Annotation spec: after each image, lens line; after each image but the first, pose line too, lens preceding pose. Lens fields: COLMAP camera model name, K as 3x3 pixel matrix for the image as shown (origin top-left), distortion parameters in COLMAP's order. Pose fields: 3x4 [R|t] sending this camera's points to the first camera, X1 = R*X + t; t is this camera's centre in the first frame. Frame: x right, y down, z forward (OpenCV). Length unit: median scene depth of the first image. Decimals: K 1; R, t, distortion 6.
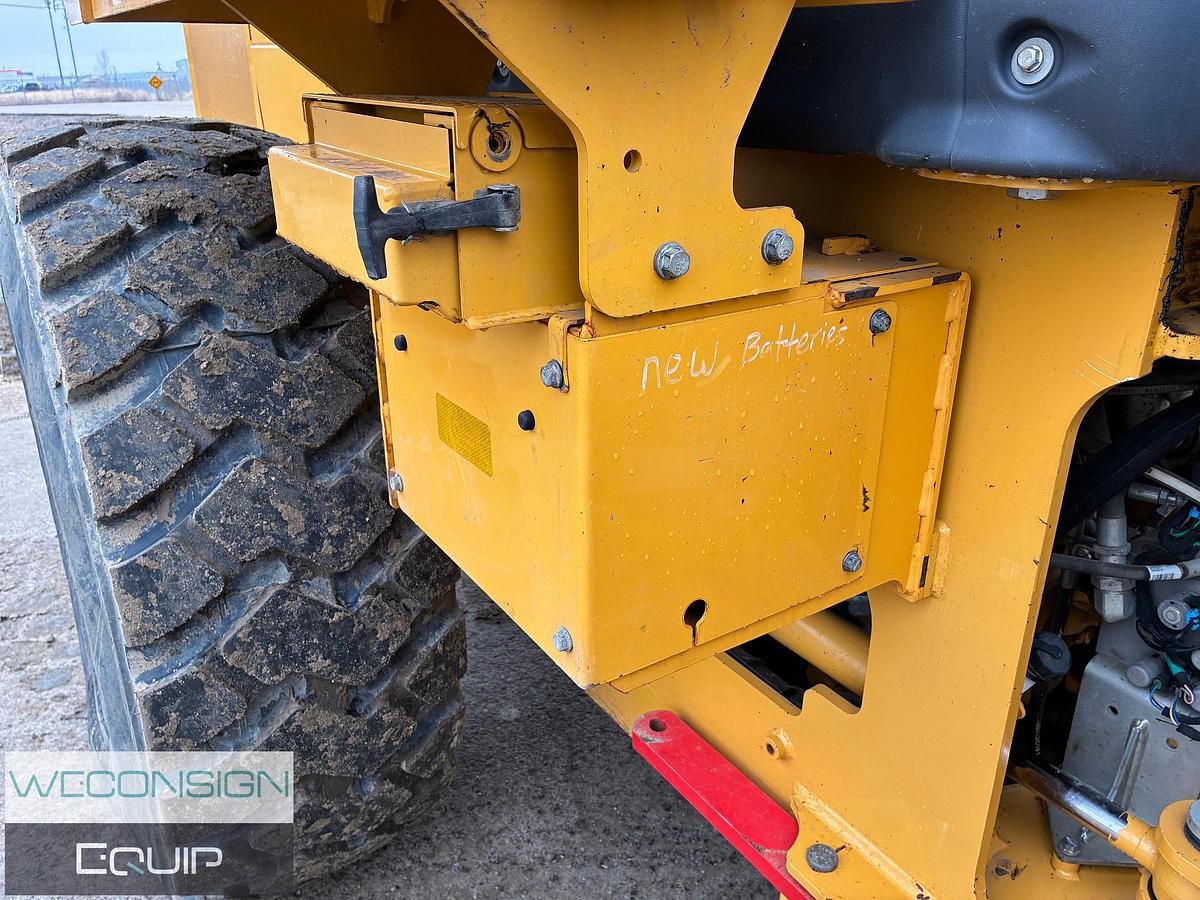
lens RADIAL K [[914.7, 0, 610.1], [0, 914.7, 434.5], [0, 0, 1]] dist [0.059527, -0.087927]
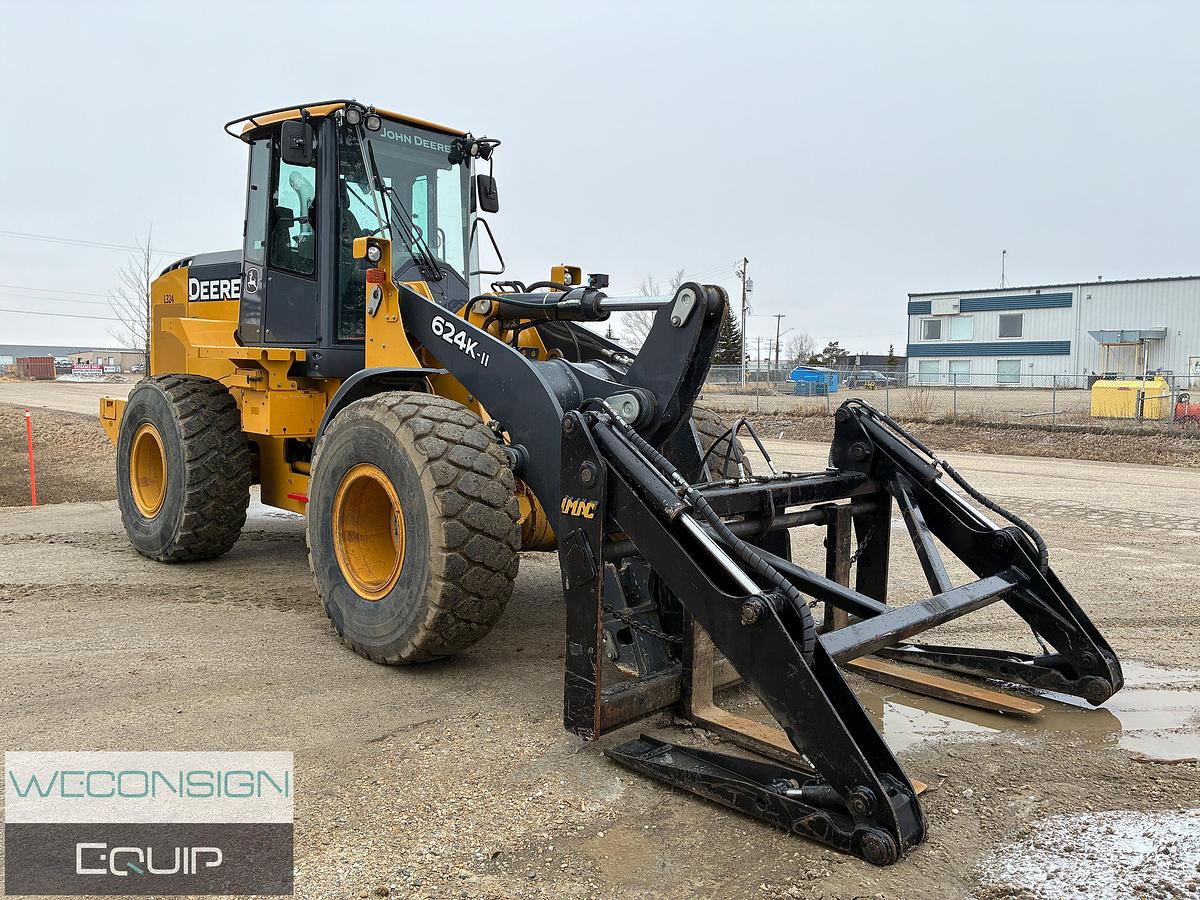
lens RADIAL K [[914.7, 0, 610.1], [0, 914.7, 434.5], [0, 0, 1]] dist [0.059527, -0.087927]
pose [[0.976286, 0.012669, 0.216112, 0.733426], [0.053088, 0.953792, -0.295742, 1.792917], [-0.209872, 0.300202, 0.930501, -4.583331]]
